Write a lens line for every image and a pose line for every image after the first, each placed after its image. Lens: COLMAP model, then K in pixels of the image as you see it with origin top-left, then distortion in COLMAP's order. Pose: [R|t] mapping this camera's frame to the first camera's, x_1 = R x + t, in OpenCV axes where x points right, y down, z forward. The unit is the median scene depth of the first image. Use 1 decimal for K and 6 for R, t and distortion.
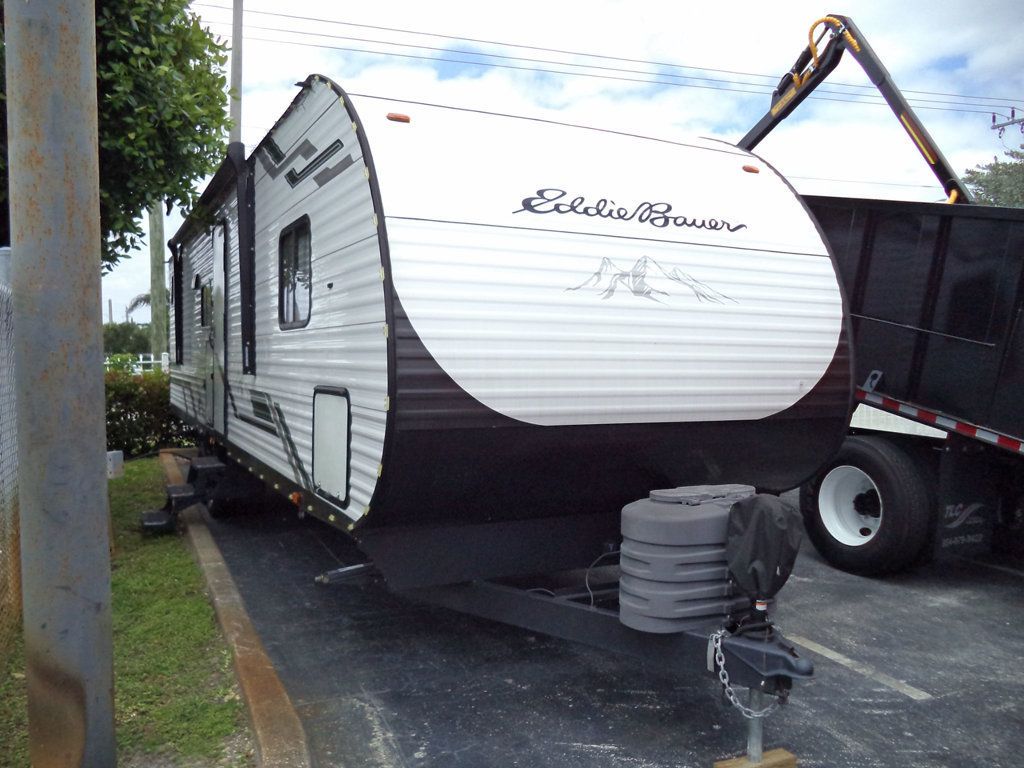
lens RADIAL K [[815.8, 0, 496.6], [0, 815.8, 387.6], [0, 0, 1]] dist [-0.029753, -0.009037]
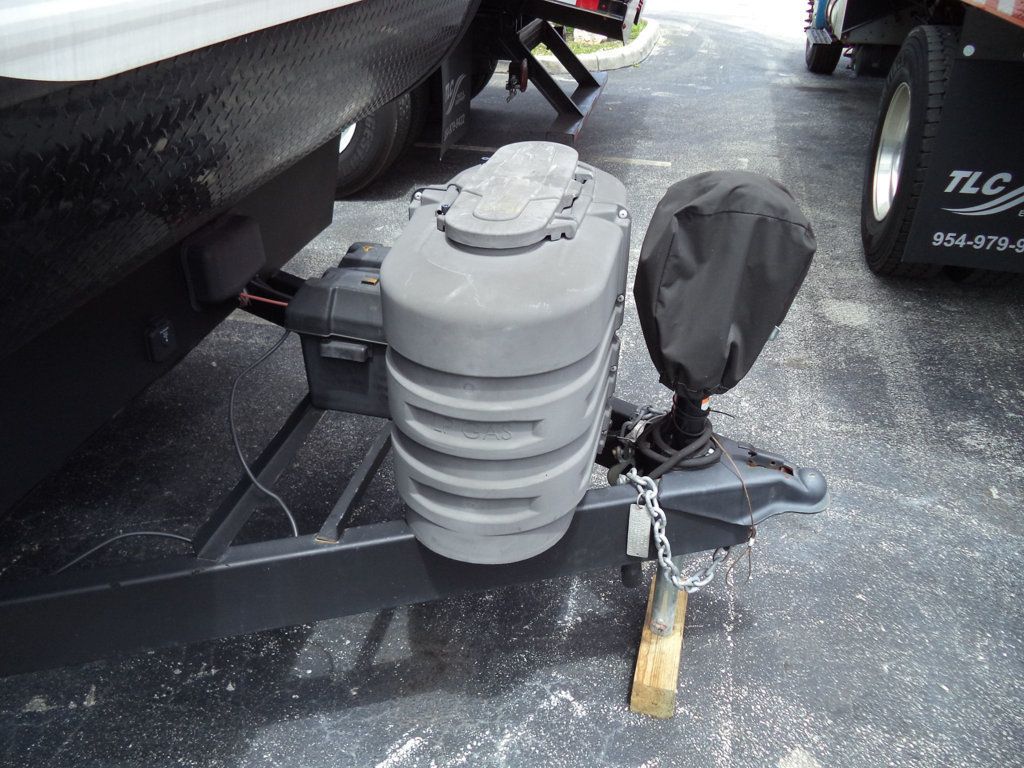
lens RADIAL K [[815.8, 0, 496.6], [0, 815.8, 387.6], [0, 0, 1]] dist [-0.029753, -0.009037]
pose [[0.595073, -0.424688, 0.682296, -0.063039], [0.026036, 0.858715, 0.511791, 0.006889], [-0.803250, -0.286789, 0.522055, 0.685328]]
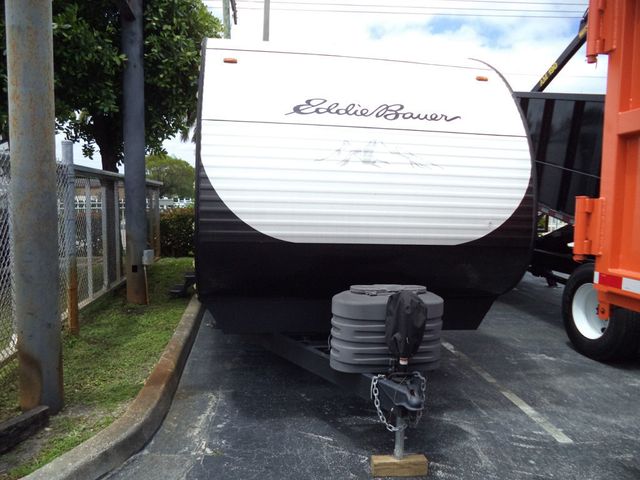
lens RADIAL K [[509.9, 0, 310.4], [0, 509.9, 242.3], [0, 0, 1]] dist [-0.029753, -0.009037]
pose [[0.956540, 0.039255, -0.288947, 0.347859], [-0.028040, 0.998688, 0.042852, 0.000077], [0.290250, -0.032887, 0.956386, 0.010603]]
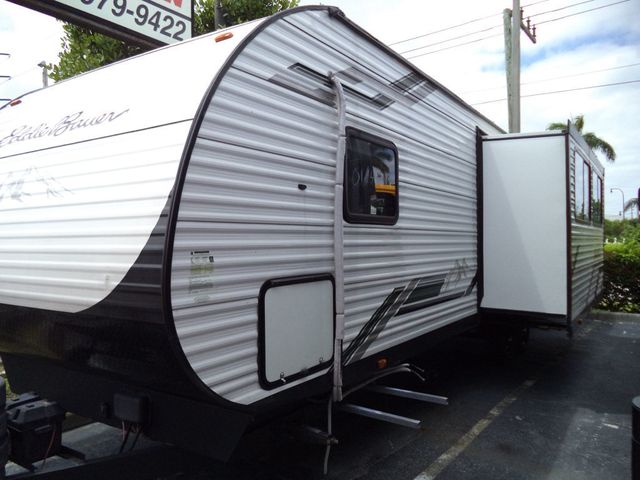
lens RADIAL K [[509.9, 0, 310.4], [0, 509.9, 242.3], [0, 0, 1]] dist [-0.029753, -0.009037]
pose [[0.495369, -0.014604, -0.868560, 1.009338], [-0.020957, 0.999367, -0.028756, -0.033879], [0.868430, 0.032448, 0.494749, 0.971220]]
